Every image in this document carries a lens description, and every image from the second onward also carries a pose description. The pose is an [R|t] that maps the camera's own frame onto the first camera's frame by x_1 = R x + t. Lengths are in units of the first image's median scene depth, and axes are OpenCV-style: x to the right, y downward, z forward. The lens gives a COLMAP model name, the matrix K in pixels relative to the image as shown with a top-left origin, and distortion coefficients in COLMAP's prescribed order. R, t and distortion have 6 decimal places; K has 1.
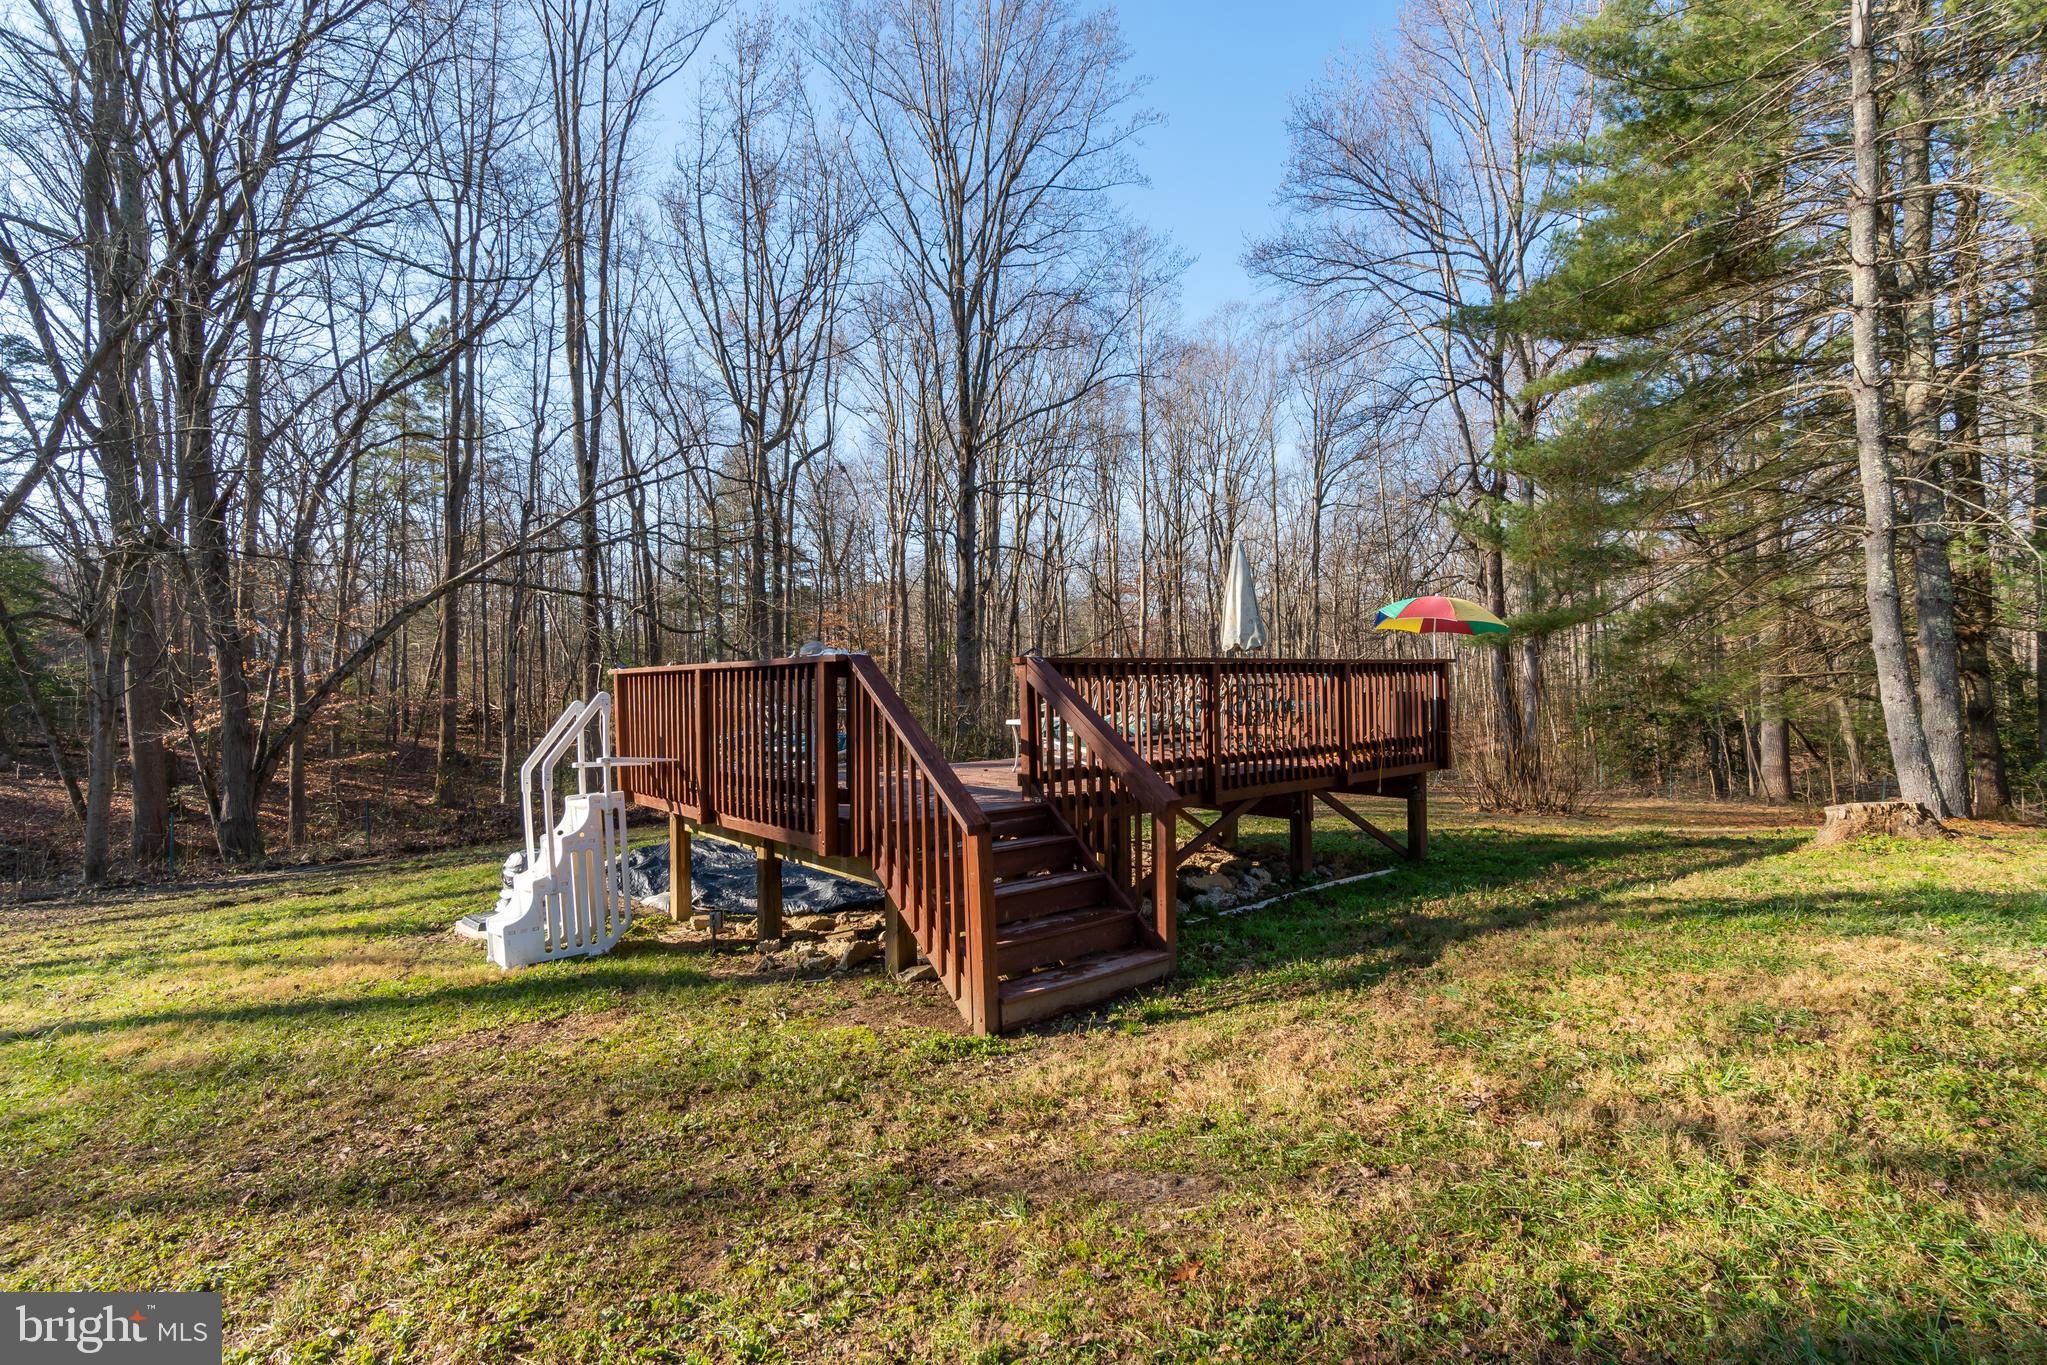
lens RADIAL K [[974.2, 0, 1027.2], [0, 974.2, 677.3], [0, 0, 1]] dist [0.000702, 0.000004]
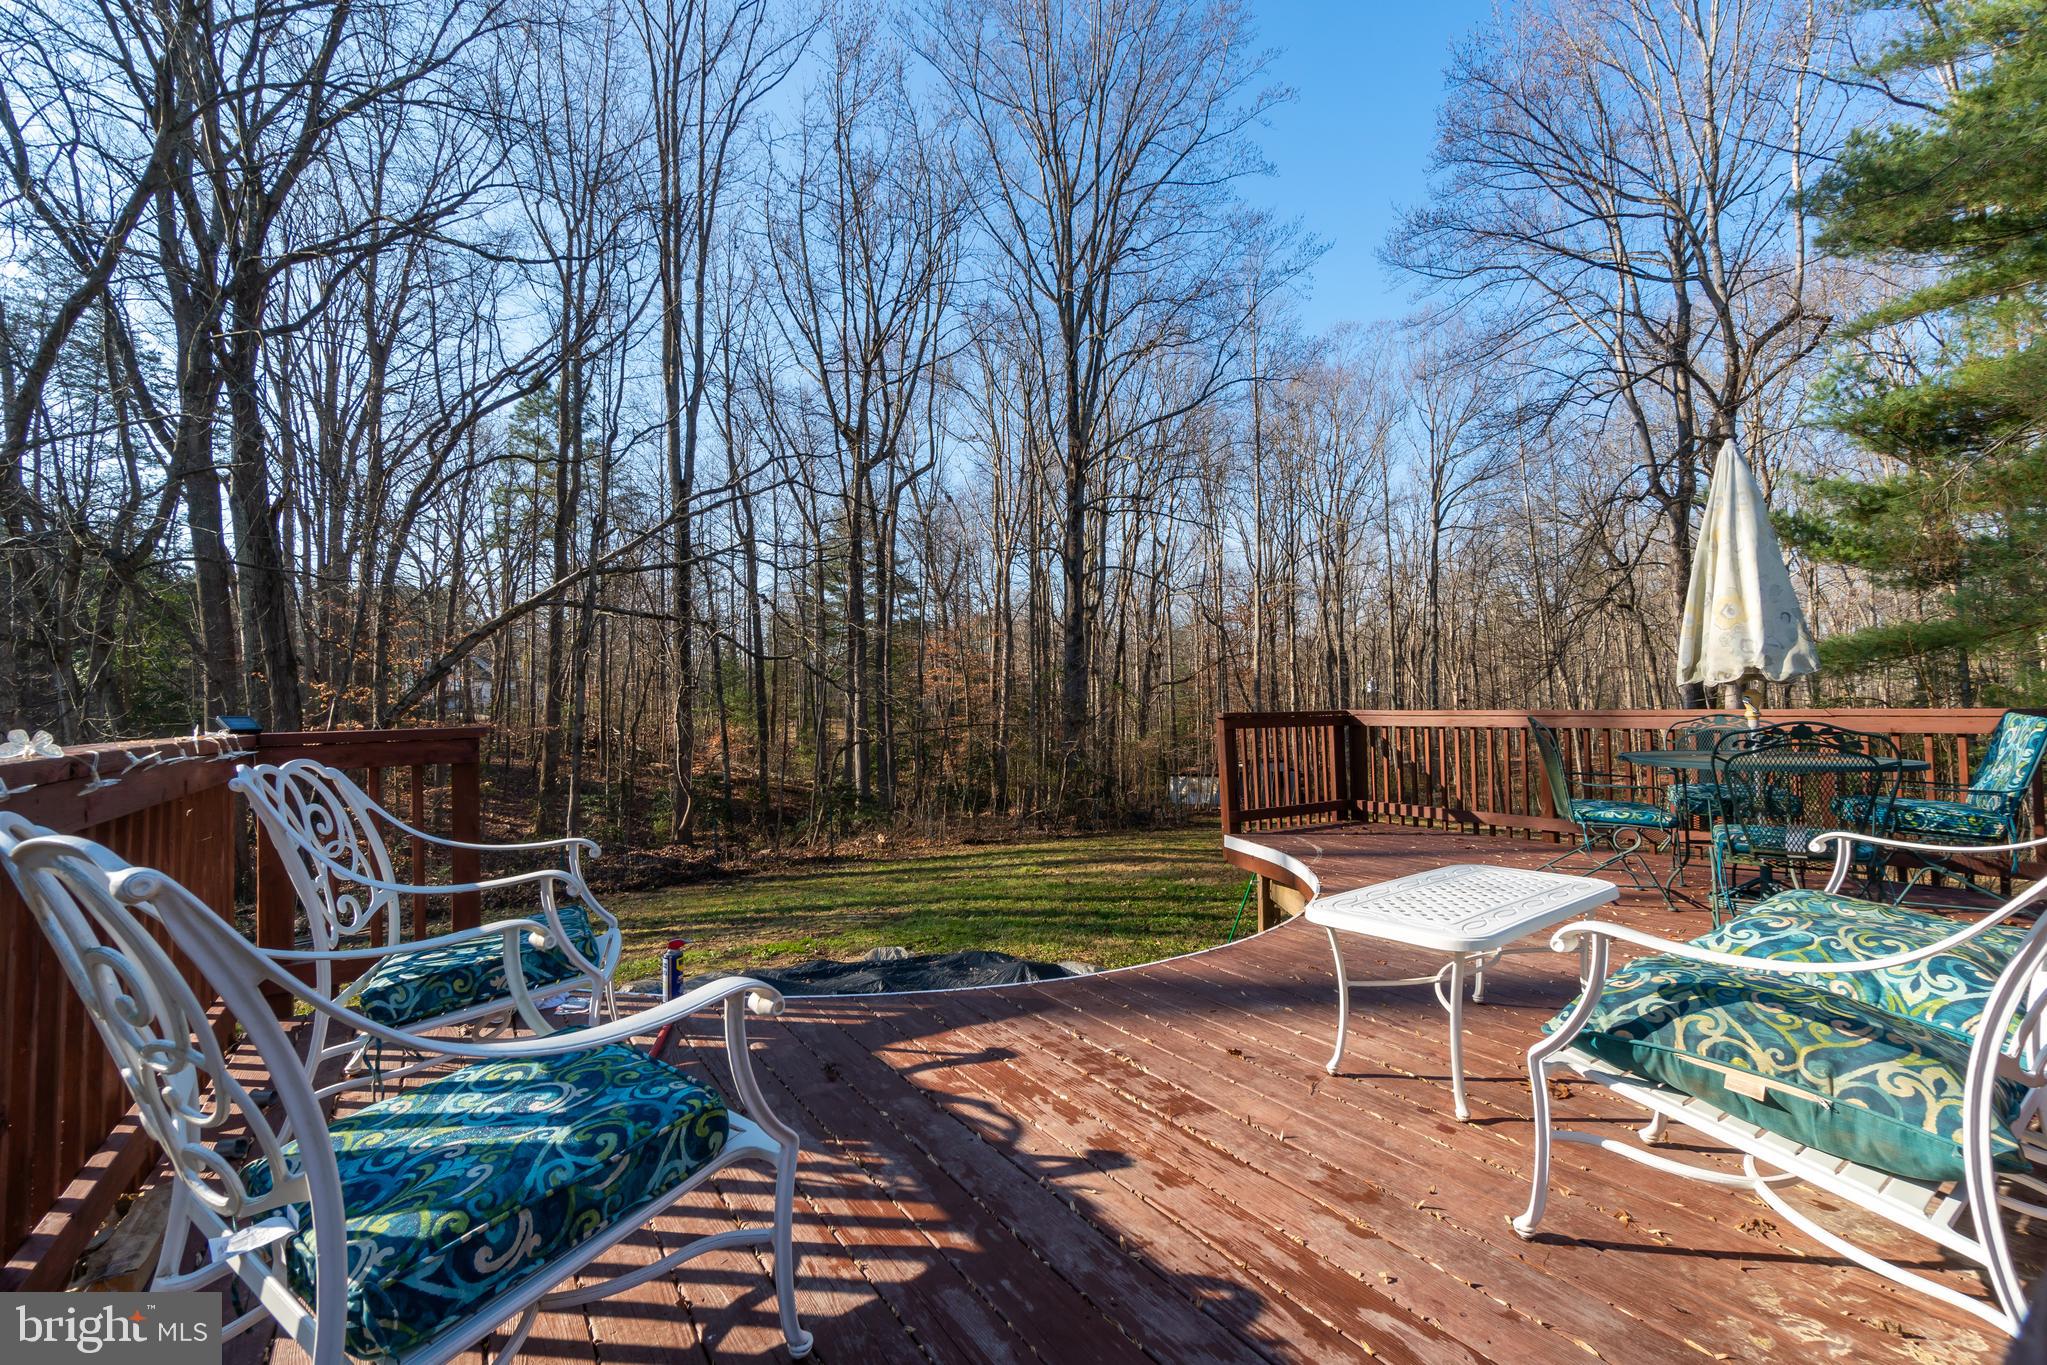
lens RADIAL K [[873.0, 0, 1016.3], [0, 873.0, 690.1], [0, 0, 1]] dist [-0.003907, -0.000003]
pose [[0.992910, 0.003219, -0.118824, -0.017336], [-0.004852, 0.999898, -0.013461, -0.004790], [0.118769, 0.013942, 0.992824, 0.157072]]
